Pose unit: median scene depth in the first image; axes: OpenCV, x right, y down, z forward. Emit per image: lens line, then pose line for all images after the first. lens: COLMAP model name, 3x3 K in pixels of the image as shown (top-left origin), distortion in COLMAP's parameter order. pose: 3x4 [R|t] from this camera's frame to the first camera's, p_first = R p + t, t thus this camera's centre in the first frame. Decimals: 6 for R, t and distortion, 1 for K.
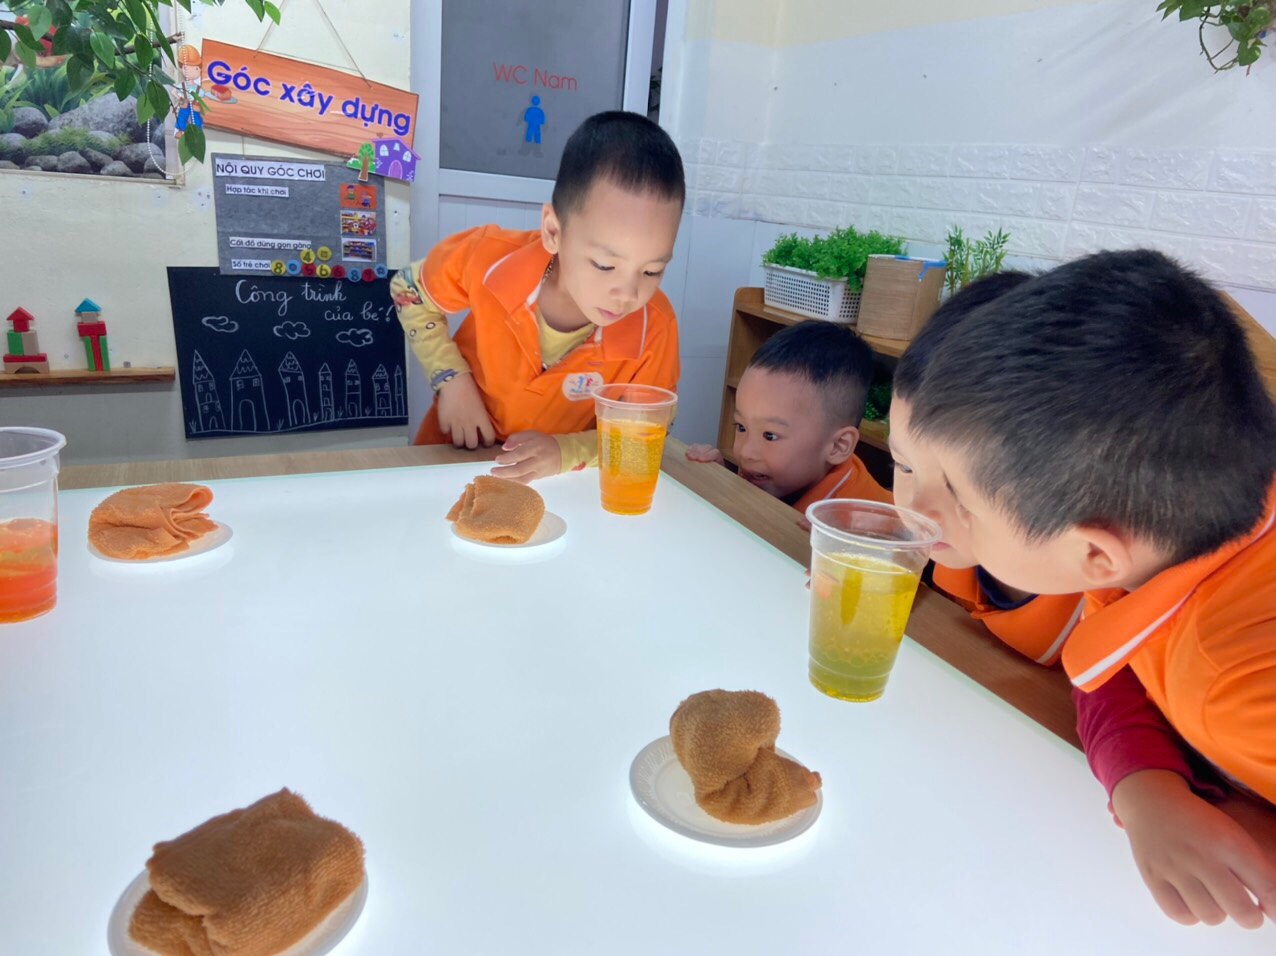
lens RADIAL K [[970.8, 0, 637.1], [0, 970.8, 485.8], [0, 0, 1]] dist [0.046075, -0.062558]
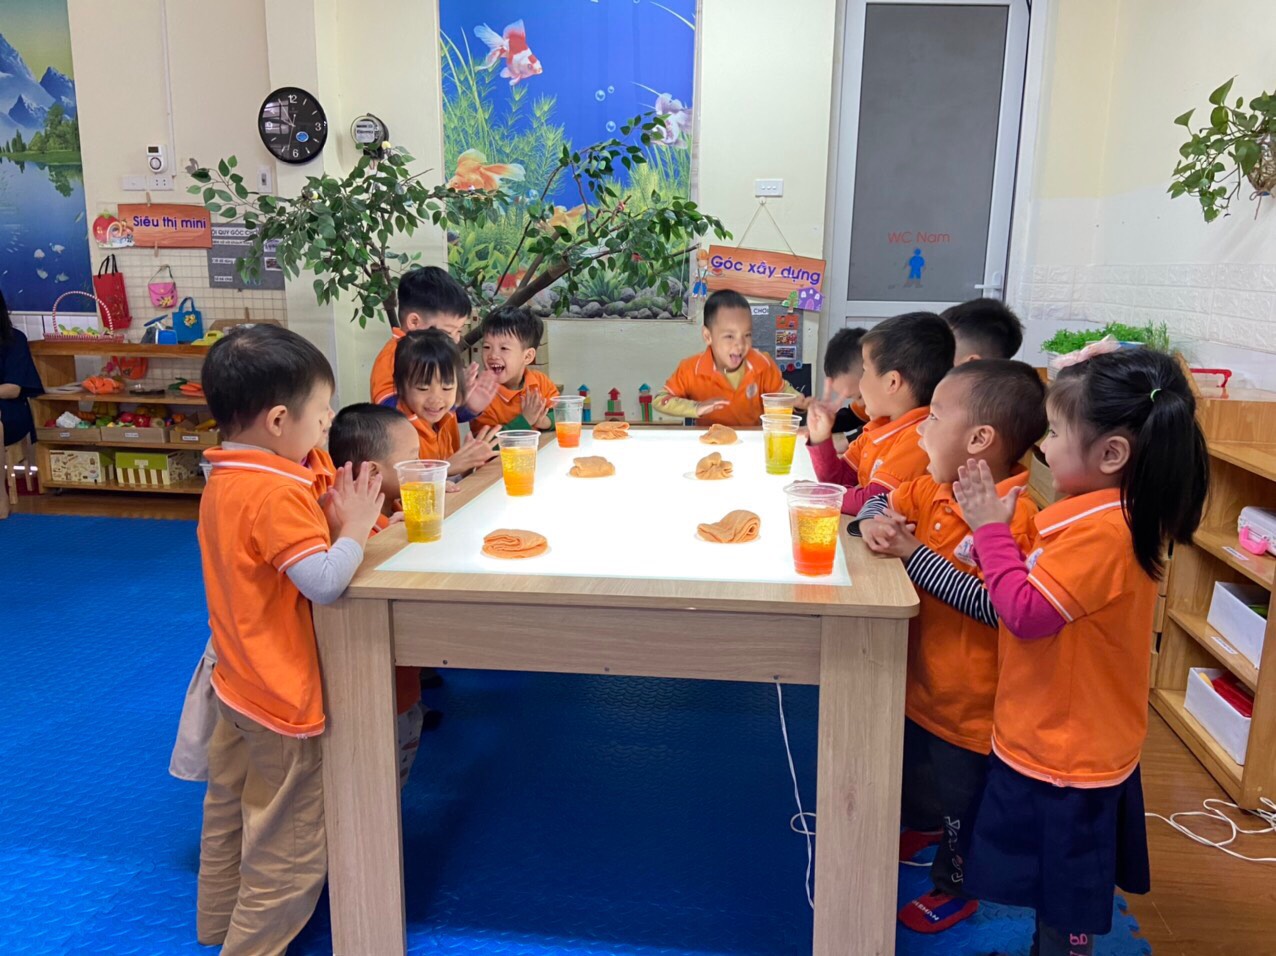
lens RADIAL K [[970.8, 0, 637.6], [0, 970.8, 478.9], [0, 0, 1]] dist [0.046075, -0.062558]
pose [[0.835490, 0.032831, -0.548525, 0.457609], [-0.099197, 0.990825, -0.091789, 0.164064], [0.540479, 0.131101, 0.831081, -0.540028]]
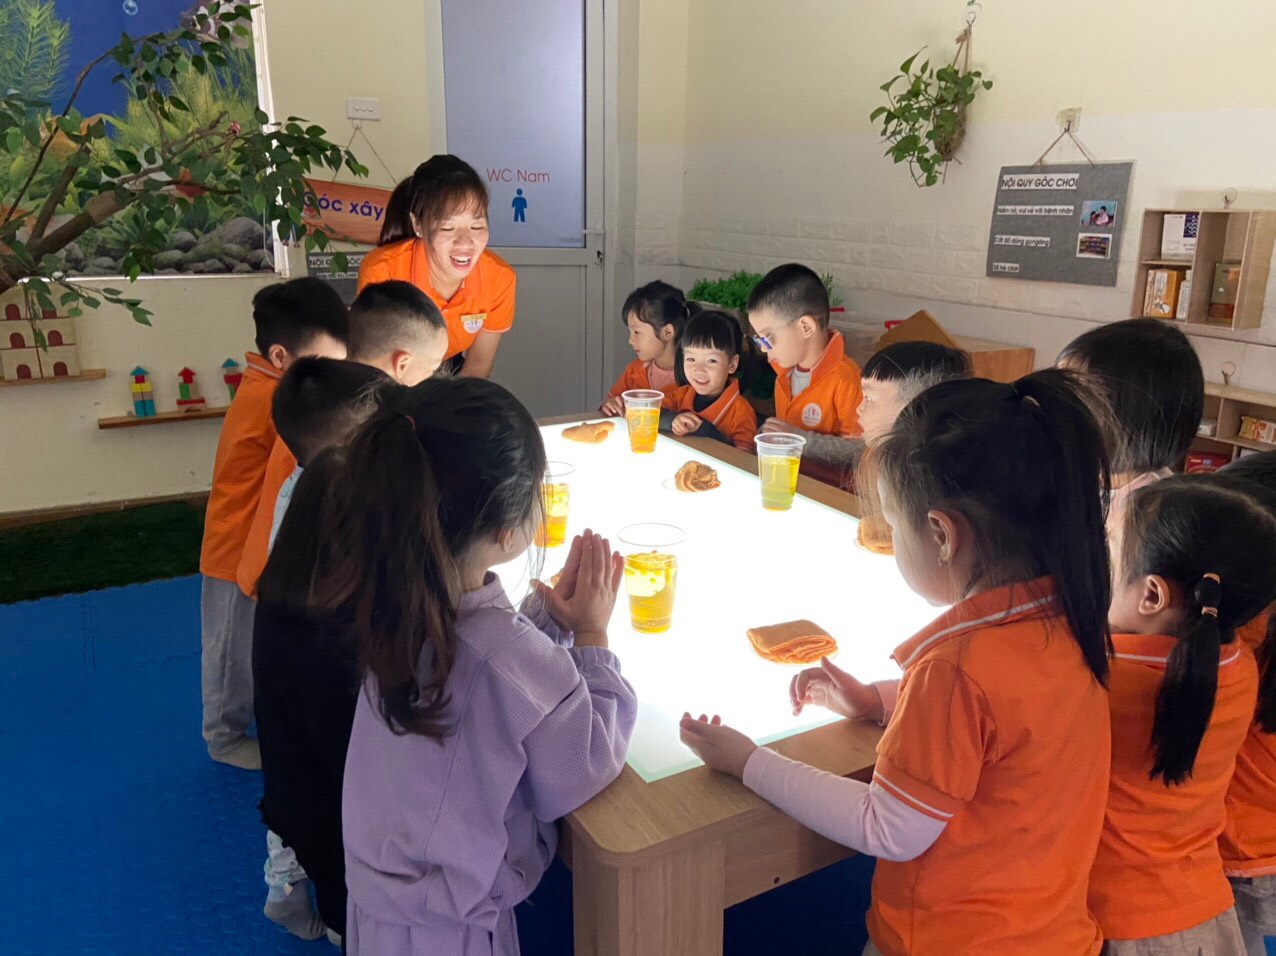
lens RADIAL K [[970.8, 0, 647.5], [0, 970.8, 483.7], [0, 0, 1]] dist [0.046075, -0.062558]
pose [[0.995072, -0.081601, 0.056326, -0.035143], [0.082430, 0.996518, -0.012553, 0.065600], [-0.055106, 0.017134, 0.998333, -0.482253]]
